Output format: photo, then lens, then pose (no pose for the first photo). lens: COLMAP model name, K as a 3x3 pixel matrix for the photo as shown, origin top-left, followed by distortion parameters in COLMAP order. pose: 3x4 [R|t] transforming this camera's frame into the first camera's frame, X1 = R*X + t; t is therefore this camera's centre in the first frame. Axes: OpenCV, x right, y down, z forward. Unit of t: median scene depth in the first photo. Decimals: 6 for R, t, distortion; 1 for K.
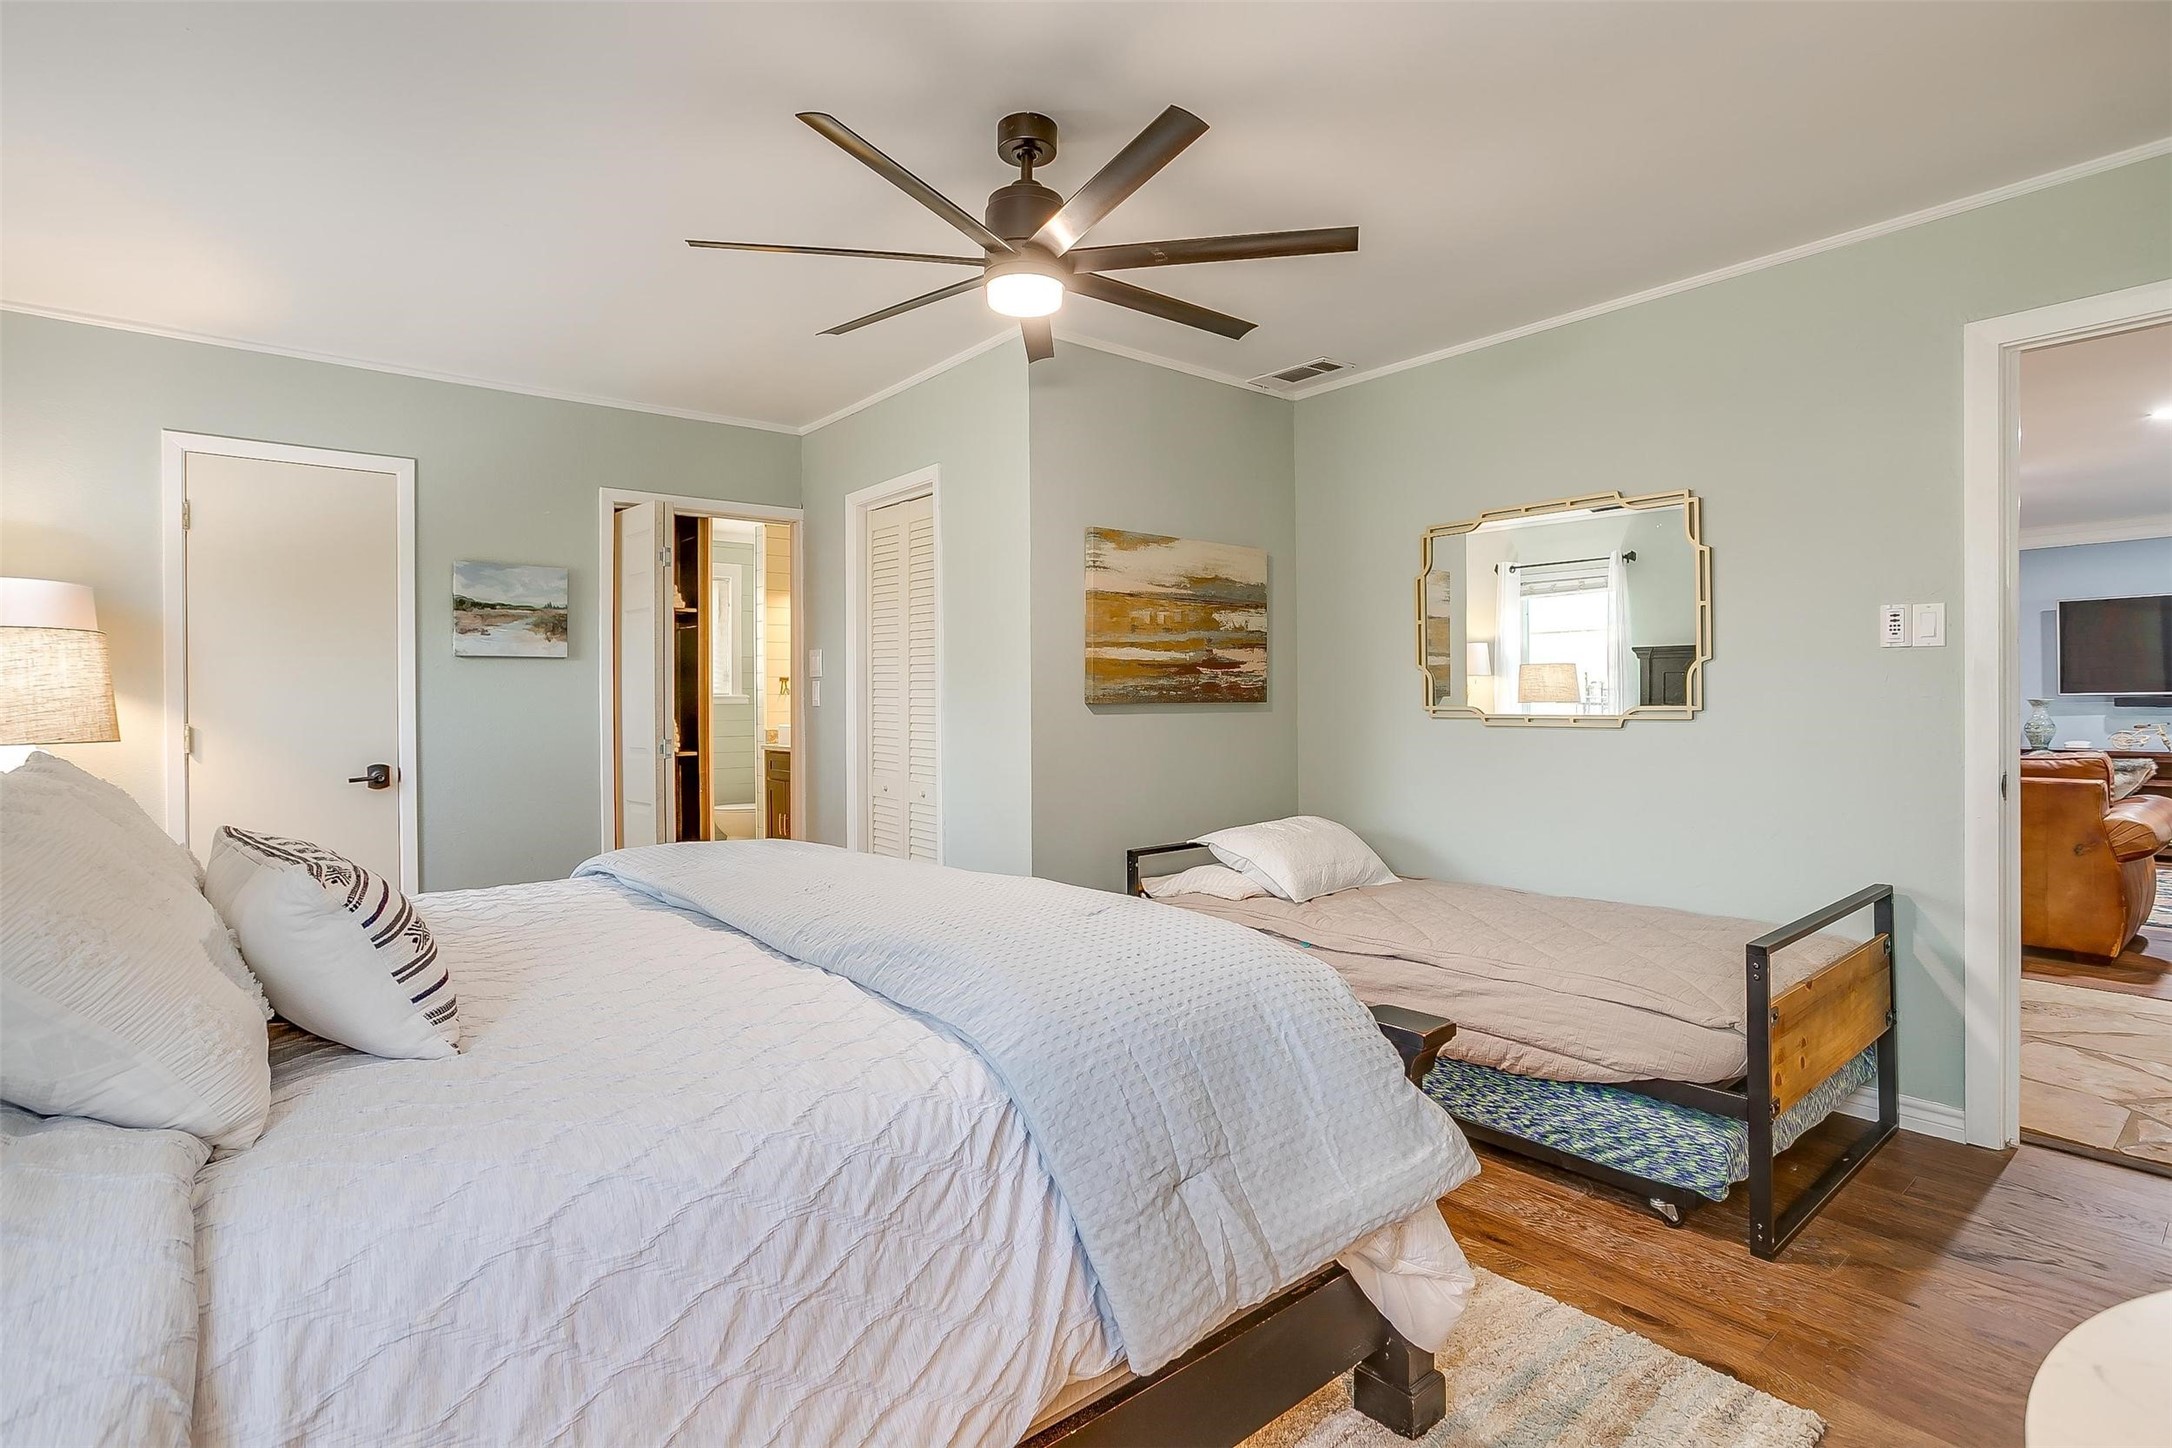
lens RADIAL K [[1066.1, 0, 1066.6], [0, 1066.1, 710.1], [0, 0, 1]] dist [-0.048482, 0.031328]
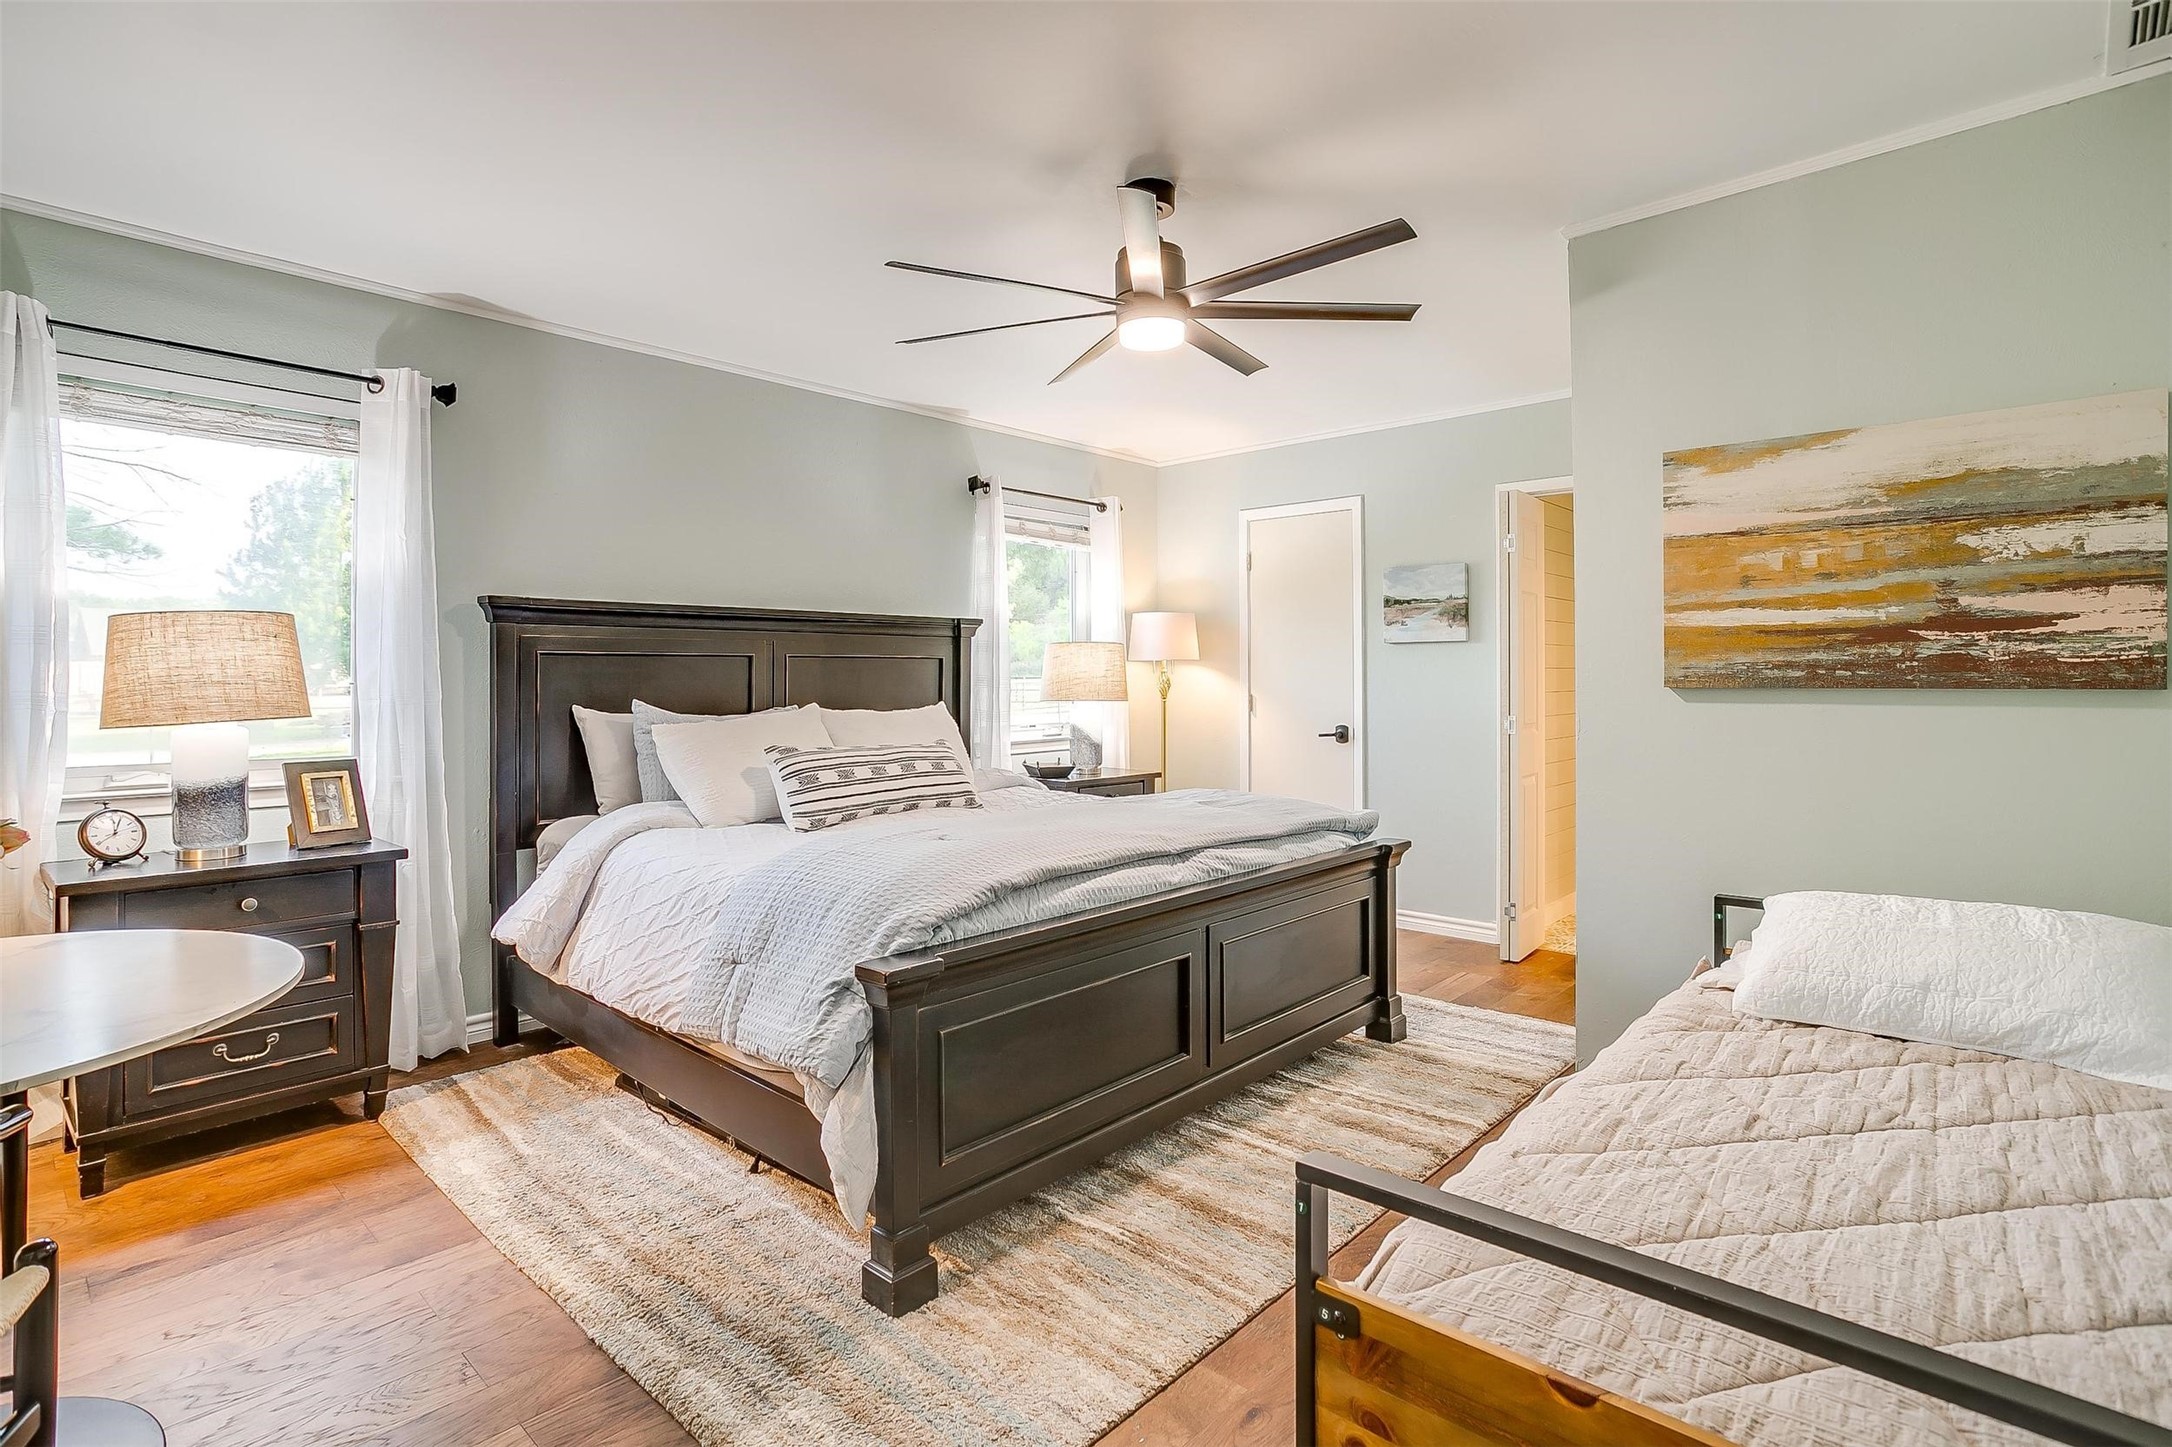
lens RADIAL K [[1049.6, 0, 1082.7], [0, 1049.6, 691.4], [0, 0, 1]] dist [-0.041408, 0.021315]
pose [[0.174949, 0.016937, -0.984432, 0.624168], [-0.005299, 0.999854, 0.016260, -0.012372], [0.984563, 0.002371, 0.175013, 0.432858]]
